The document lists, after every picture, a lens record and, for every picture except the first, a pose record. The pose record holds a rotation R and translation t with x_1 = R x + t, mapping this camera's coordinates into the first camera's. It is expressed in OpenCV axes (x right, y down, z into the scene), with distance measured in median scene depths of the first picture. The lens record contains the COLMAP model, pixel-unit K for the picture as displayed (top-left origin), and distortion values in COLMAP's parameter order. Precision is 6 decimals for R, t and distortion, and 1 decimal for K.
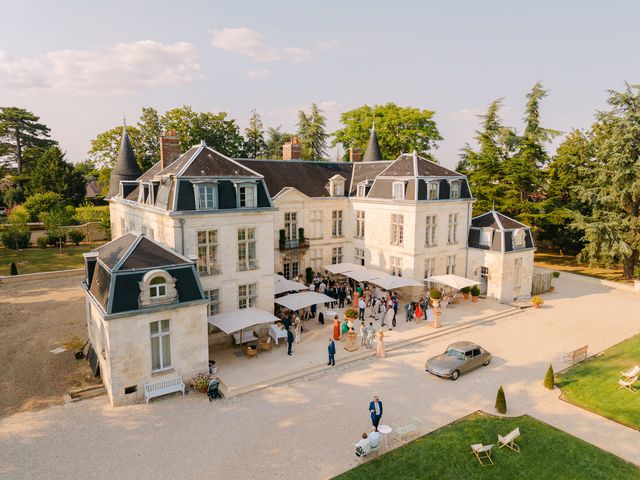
lens RADIAL K [[429.4, 0, 320.0], [0, 429.4, 240.0], [0, 0, 1]] dist [0.043545, -0.000474]
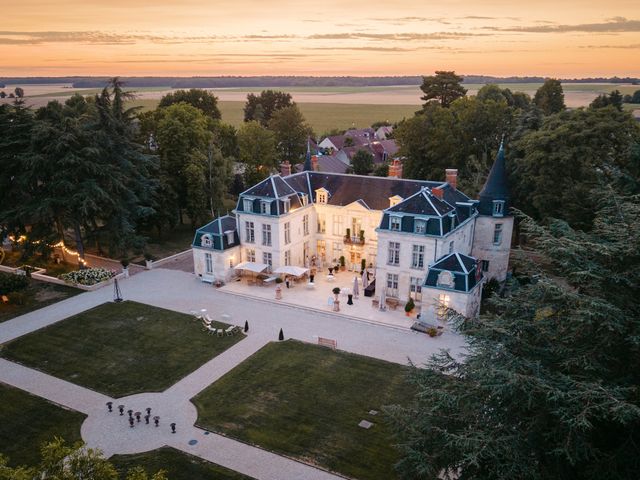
lens RADIAL K [[565.9, 0, 322.0], [0, 565.9, 306.6], [0, 0, 1]] dist [0.116467, -0.001591]
pose [[0.466838, 0.323953, -0.822871, 1.562988], [-0.135094, 0.945692, 0.295663, -0.335332], [0.873963, -0.026861, 0.485249, -0.034057]]
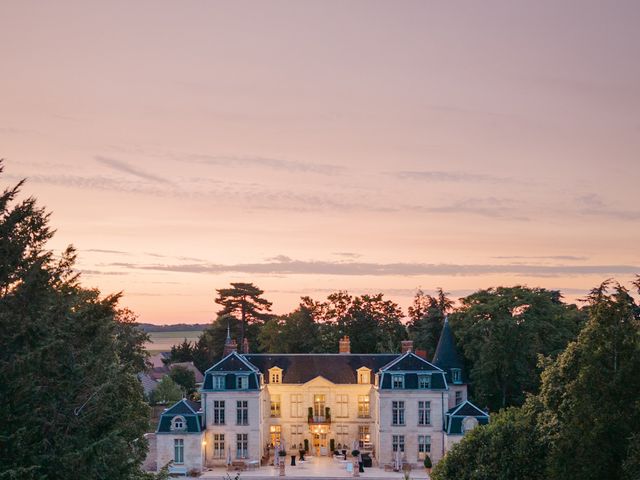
lens RADIAL K [[874.0, 0, 276.6], [0, 874.0, 341.5], [0, 0, 1]] dist [0.118827, -0.012046]
pose [[0.788606, -0.000981, -0.614898, 1.499143], [-0.083018, 0.990673, -0.108051, 0.075261], [0.609269, 0.136257, 0.781169, -1.214312]]
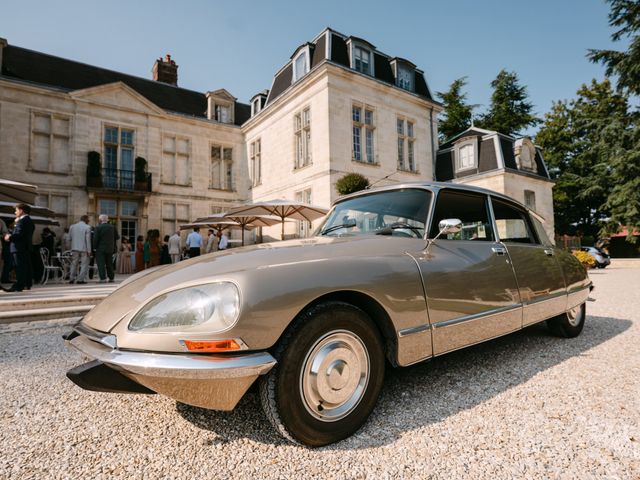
lens RADIAL K [[359.2, 0, 330.2], [0, 359.2, 239.2], [0, 0, 1]] dist [0.003354, 0.001511]
pose [[0.999200, -0.023320, 0.032474, 0.191097], [0.029561, 0.977816, -0.207368, 0.185564], [-0.026918, 0.208162, 0.977724, 0.572477]]
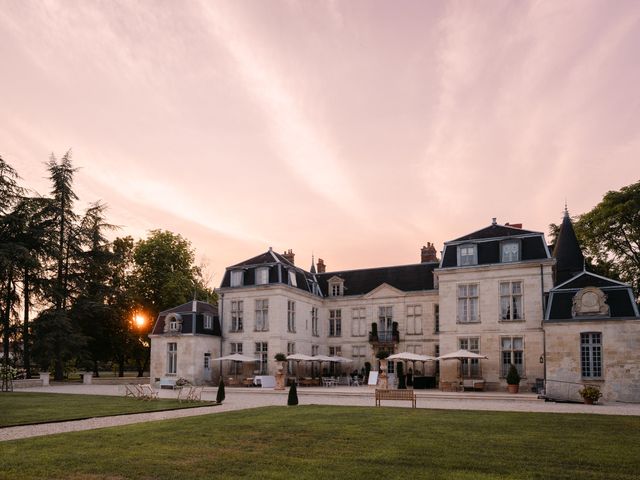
lens RADIAL K [[464.6, 0, 321.0], [0, 464.6, 346.2], [0, 0, 1]] dist [0.002513, 0.000249]
pose [[0.510055, -0.046276, -0.858896, 0.833701], [-0.128918, 0.983159, -0.129529, 0.199316], [0.850426, 0.176795, 0.495500, 0.324364]]
